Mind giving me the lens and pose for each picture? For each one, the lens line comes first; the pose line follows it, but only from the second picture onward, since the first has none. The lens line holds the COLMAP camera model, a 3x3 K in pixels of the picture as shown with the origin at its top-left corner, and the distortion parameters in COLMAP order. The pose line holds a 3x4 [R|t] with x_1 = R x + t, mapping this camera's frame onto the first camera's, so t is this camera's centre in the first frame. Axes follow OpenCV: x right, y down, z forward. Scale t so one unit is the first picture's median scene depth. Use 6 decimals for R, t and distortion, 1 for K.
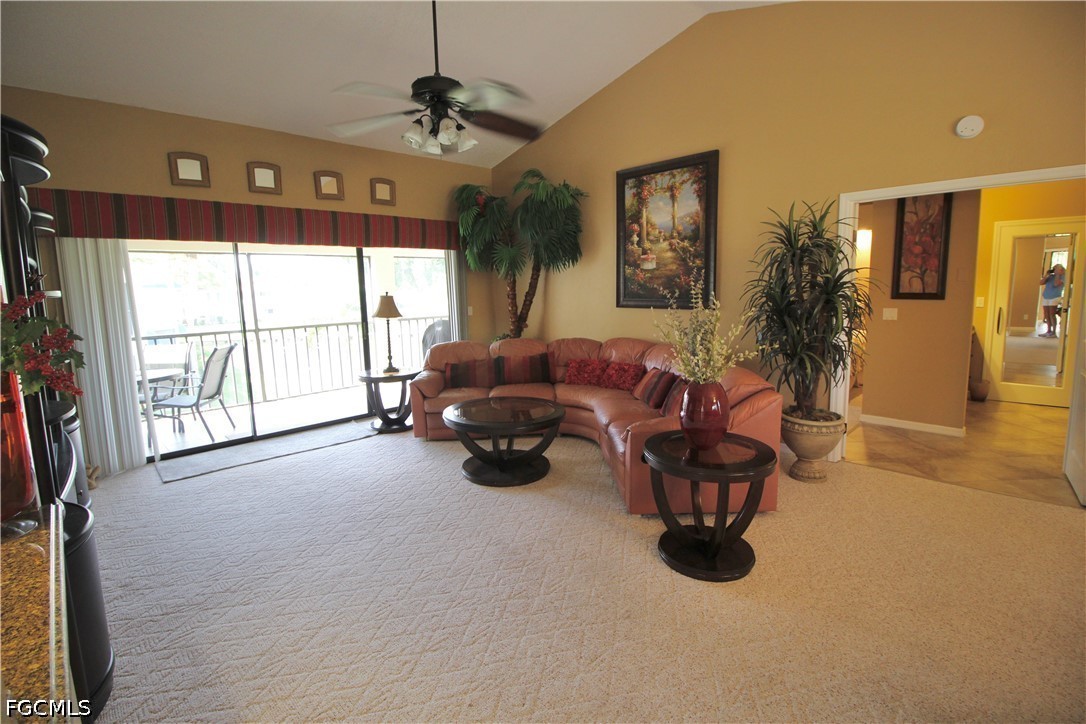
lens RADIAL K [[500.6, 0, 538.3], [0, 500.6, 348.5], [0, 0, 1]] dist [-0.000227, -0.012702]
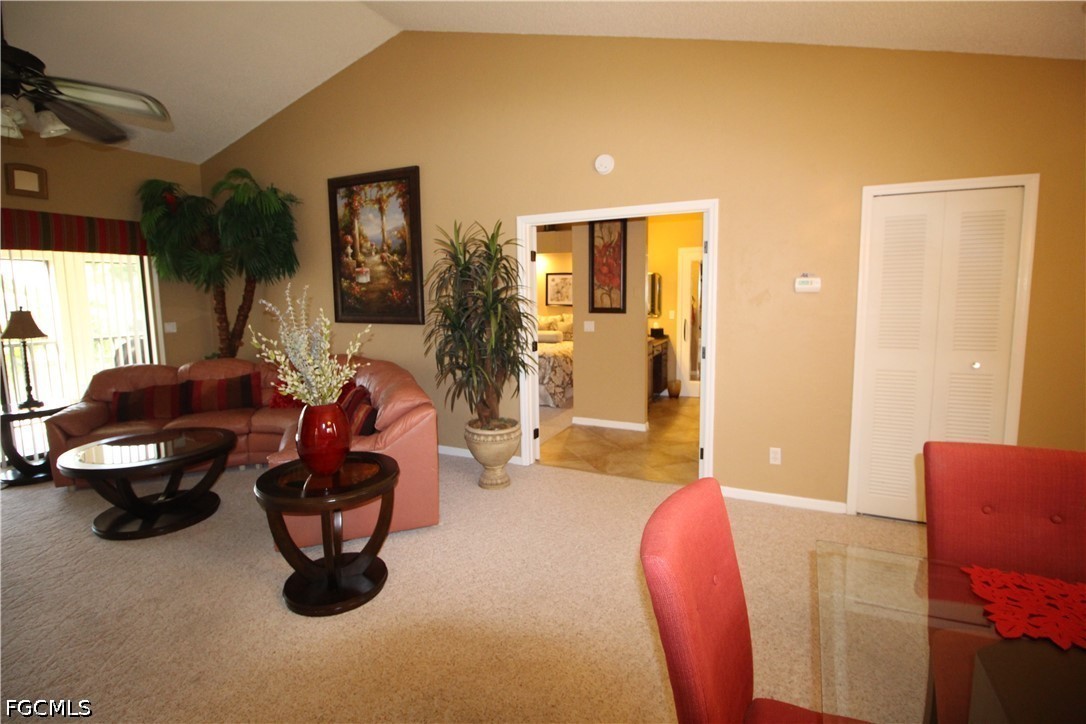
lens RADIAL K [[500.6, 0, 542.7], [0, 500.6, 348.0], [0, 0, 1]] dist [-0.000227, -0.012702]
pose [[0.935578, -0.026721, 0.352107, 0.212061], [0.035410, 0.999206, -0.018258, -0.003312], [-0.351339, 0.029550, 0.935782, -0.019239]]
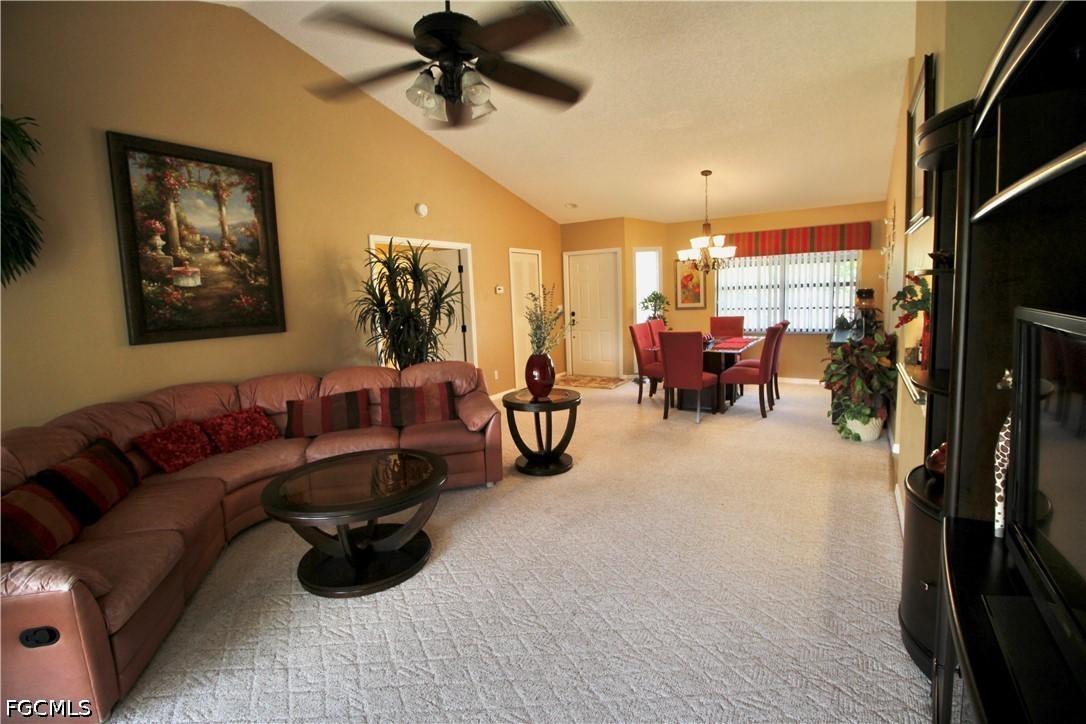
lens RADIAL K [[500.6, 0, 534.3], [0, 500.6, 349.5], [0, 0, 1]] dist [-0.000227, -0.012702]
pose [[-0.232242, -0.083459, 0.969071, -0.646900], [0.161402, 0.979192, 0.123011, -0.080789], [-0.959173, 0.184978, -0.213939, 0.727228]]
